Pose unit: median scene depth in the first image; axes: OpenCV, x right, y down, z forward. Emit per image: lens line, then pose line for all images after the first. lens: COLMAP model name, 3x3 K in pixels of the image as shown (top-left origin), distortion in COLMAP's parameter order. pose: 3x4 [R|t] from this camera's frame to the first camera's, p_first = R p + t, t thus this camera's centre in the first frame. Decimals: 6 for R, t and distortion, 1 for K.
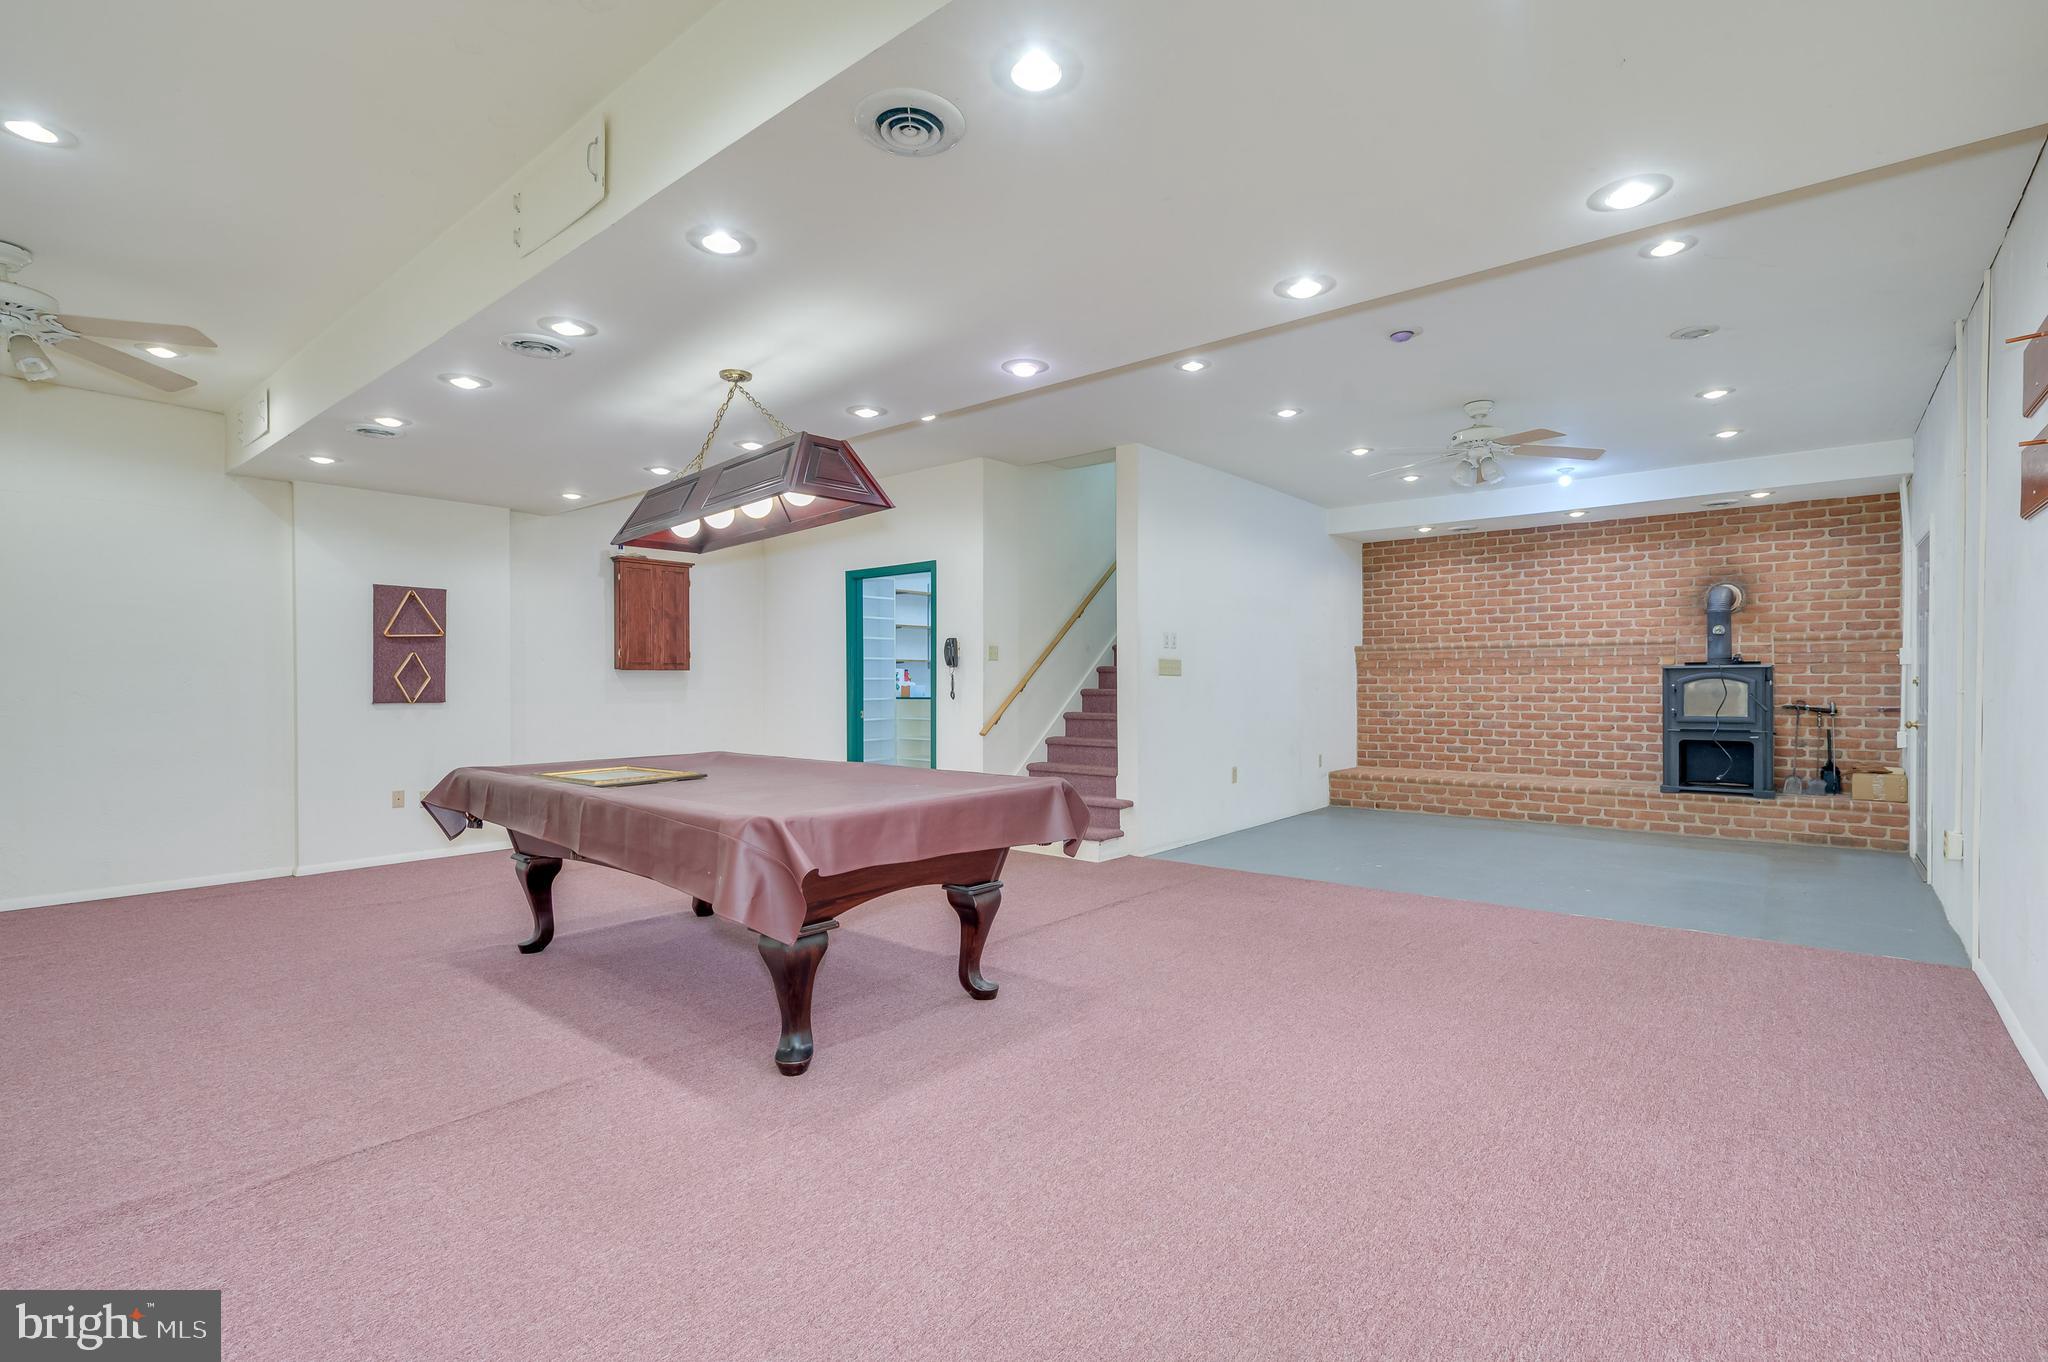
lens RADIAL K [[936.6, 0, 1032.9], [0, 936.6, 689.8], [0, 0, 1]] dist [-0.000352, 0.000025]
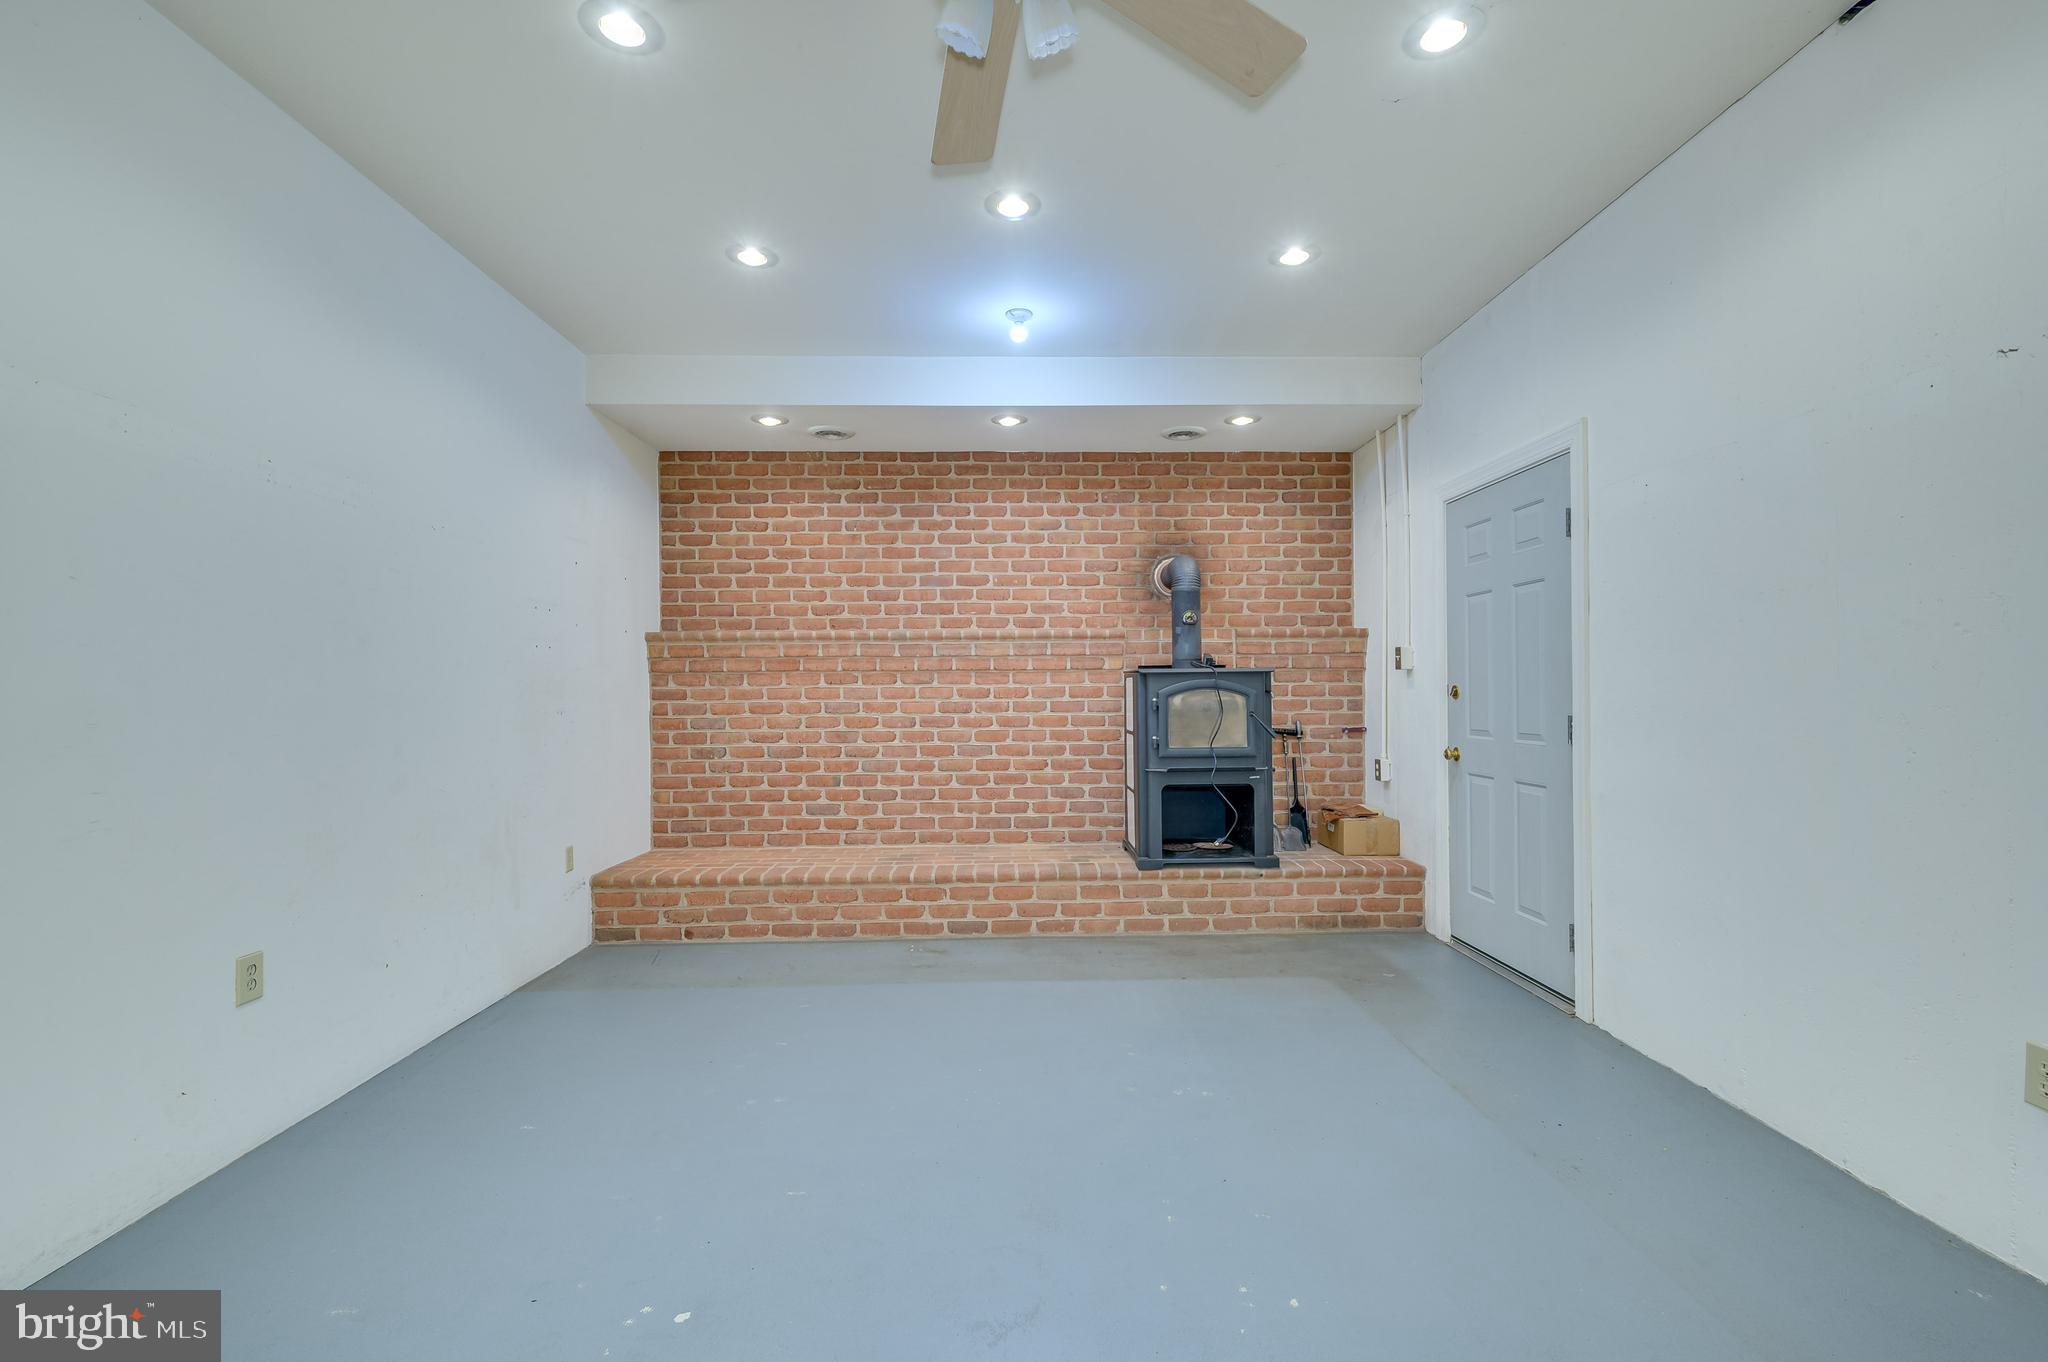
lens RADIAL K [[915.6, 0, 1030.3], [0, 915.6, 694.0], [0, 0, 1]] dist [-0.000338, -0.000307]
pose [[0.761712, -0.002707, 0.647910, 0.090471], [0.010385, 0.999914, -0.008032, -0.001855], [-0.647832, 0.012847, 0.761675, 0.240456]]
